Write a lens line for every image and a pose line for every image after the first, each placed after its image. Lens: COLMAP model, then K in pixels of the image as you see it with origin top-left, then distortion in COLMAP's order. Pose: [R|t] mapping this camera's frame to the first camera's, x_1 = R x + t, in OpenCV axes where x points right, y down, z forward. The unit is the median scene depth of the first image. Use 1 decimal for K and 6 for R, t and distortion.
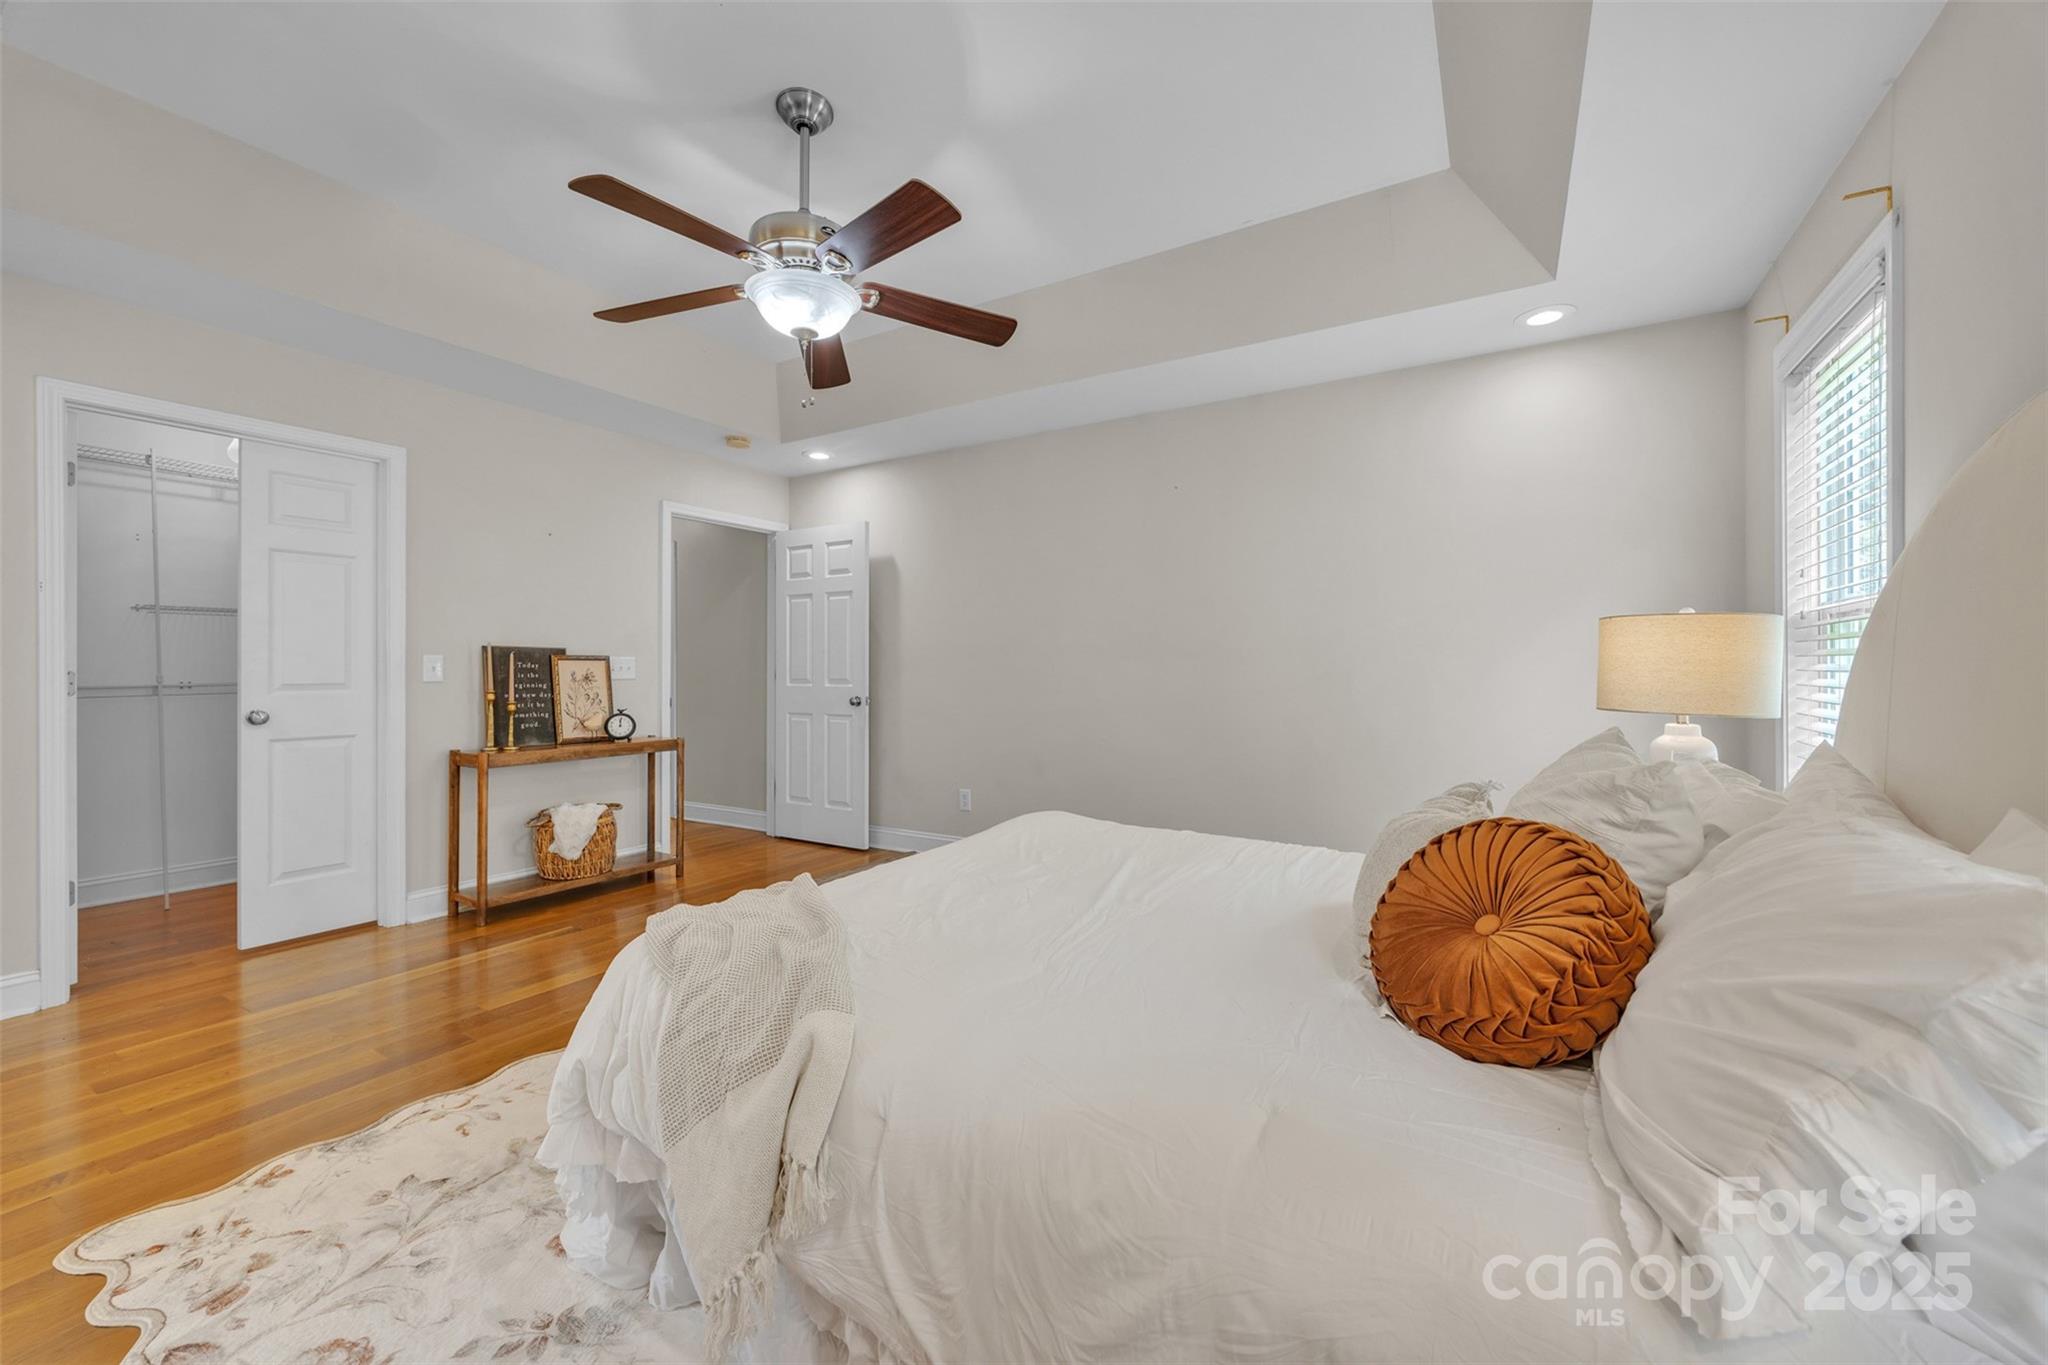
lens RADIAL K [[786.5, 0, 1027.9], [0, 786.5, 683.1], [0, 0, 1]] dist [-0.002677, -0.000033]
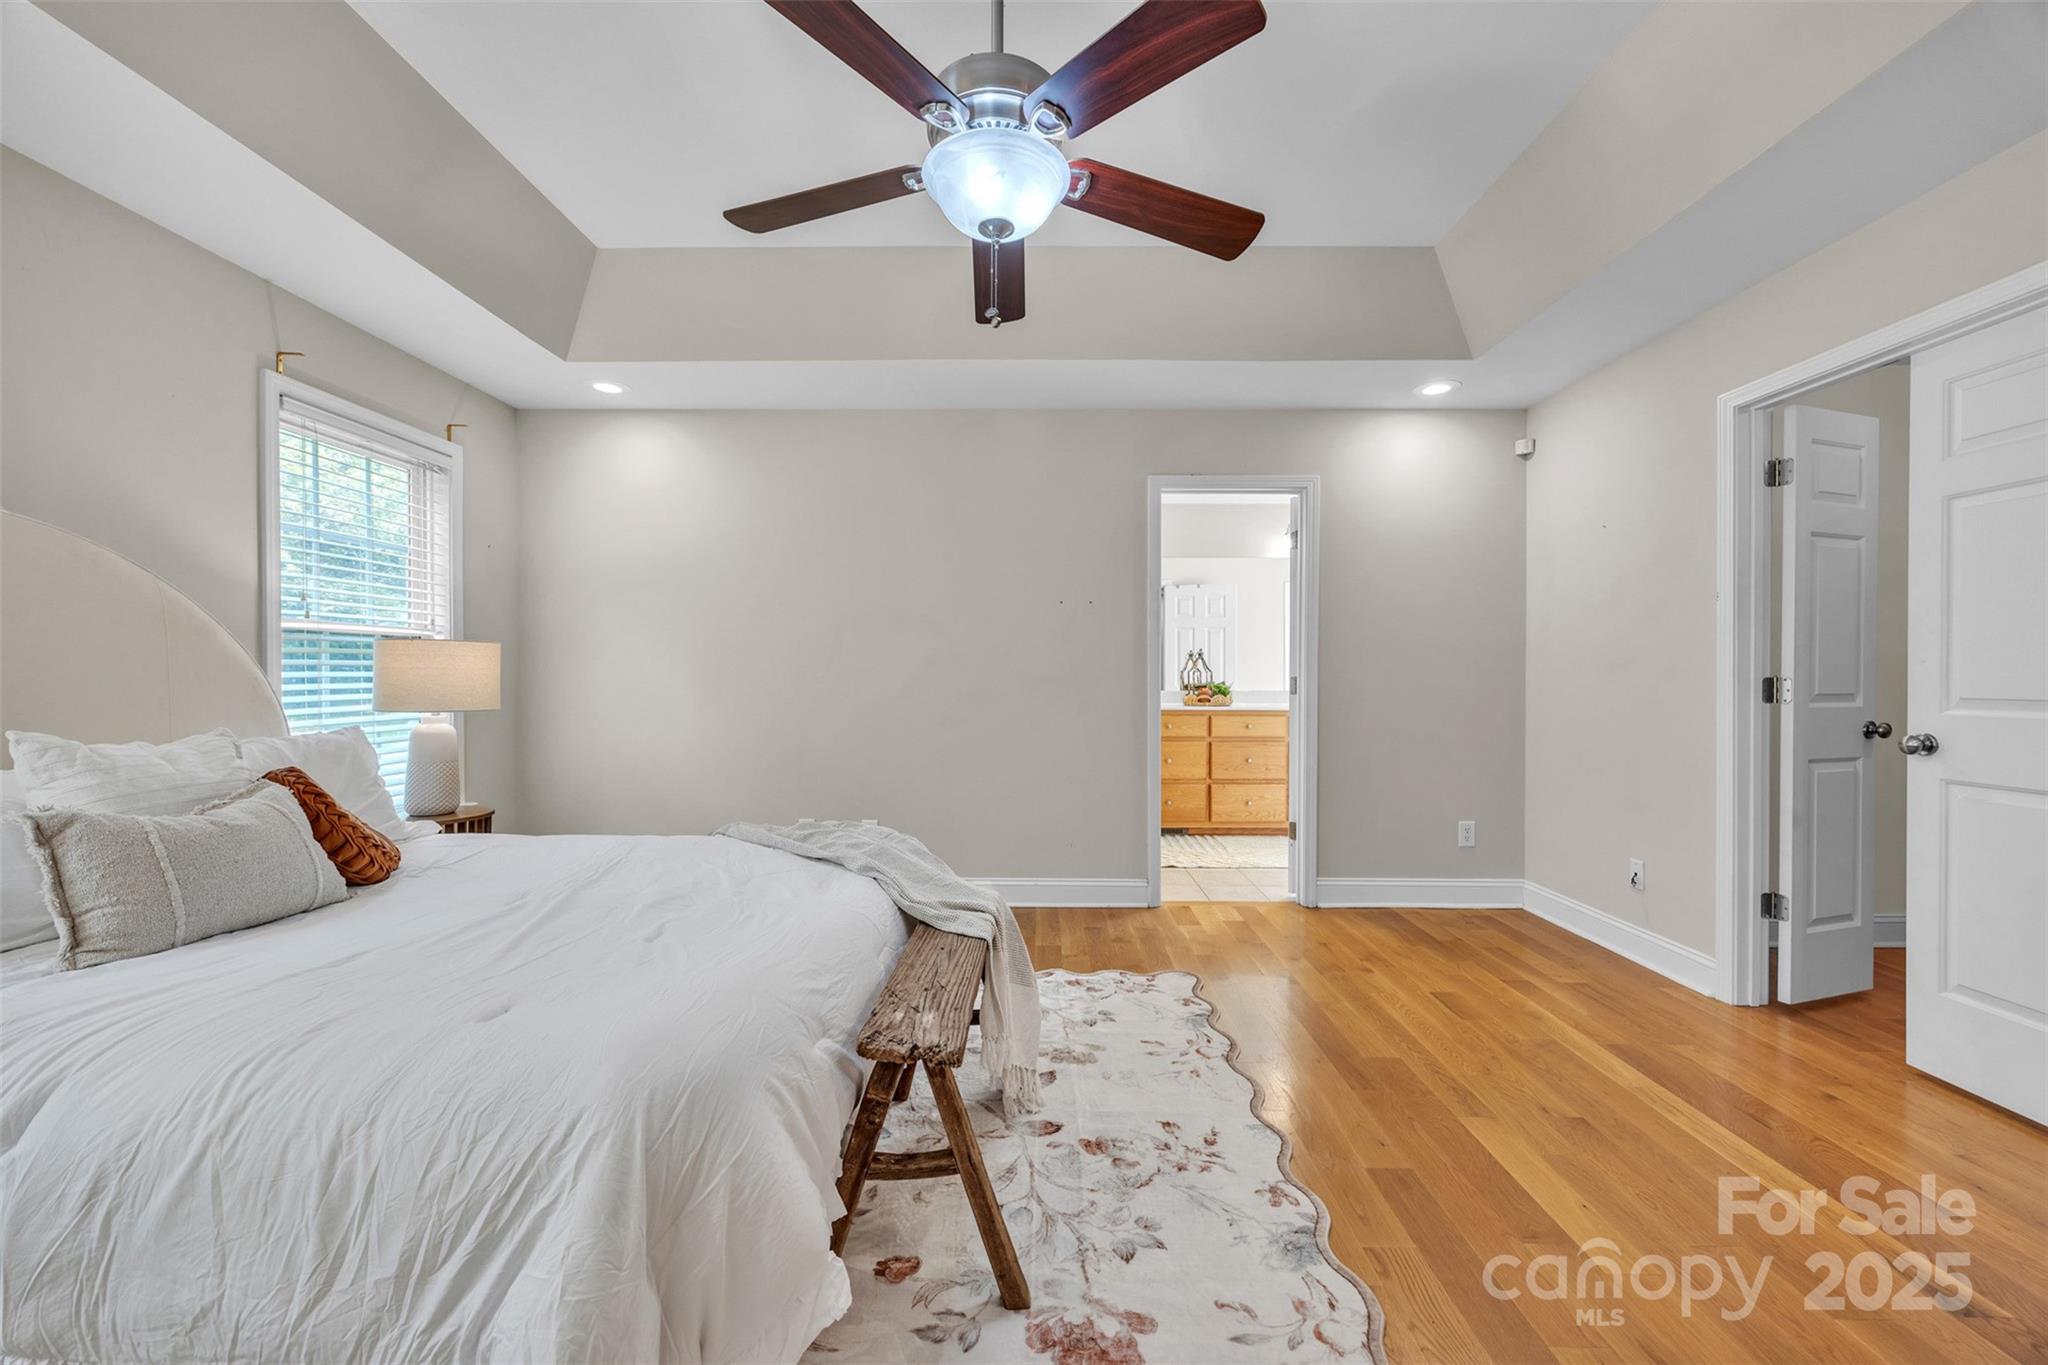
lens RADIAL K [[786.5, 0, 1027.9], [0, 786.5, 683.1], [0, 0, 1]] dist [-0.002677, -0.000033]
pose [[-0.859244, -0.001013, -0.511565, 0.069403], [-0.010636, 0.999817, 0.015885, -0.015643], [0.511455, 0.019090, -0.859098, 1.427890]]
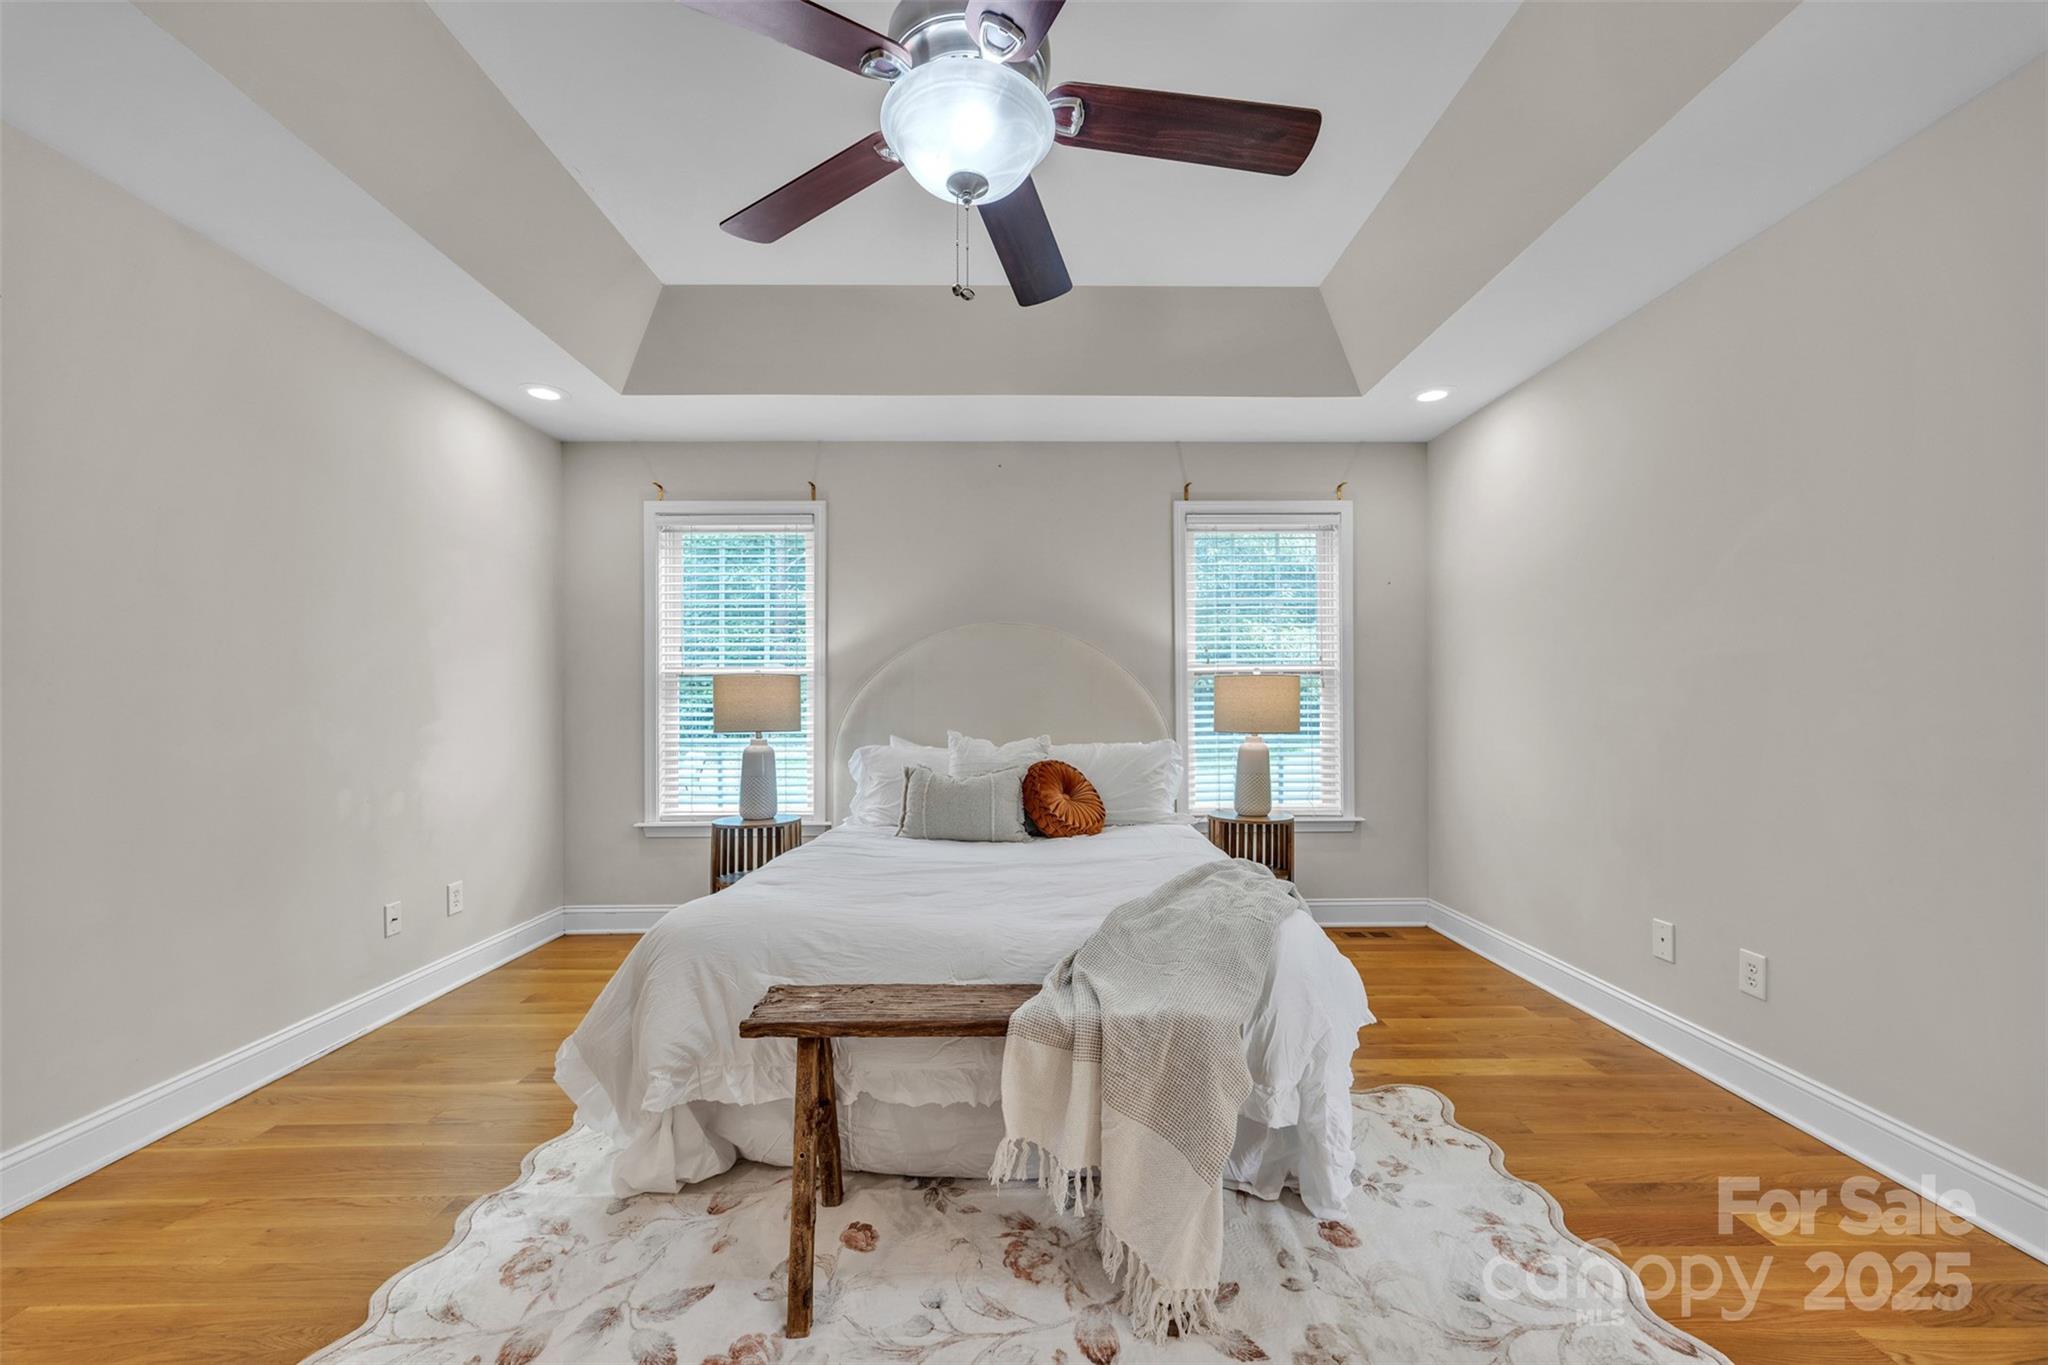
lens RADIAL K [[791.5, 0, 1025.2], [0, 791.5, 703.3], [0, 0, 1]] dist [-0.002068, -0.000100]
pose [[-0.531582, 0.001146, 0.847006, -0.741983], [0.011621, 0.999915, 0.005940, -0.014266], [-0.846927, 0.013001, -0.531550, 1.121790]]
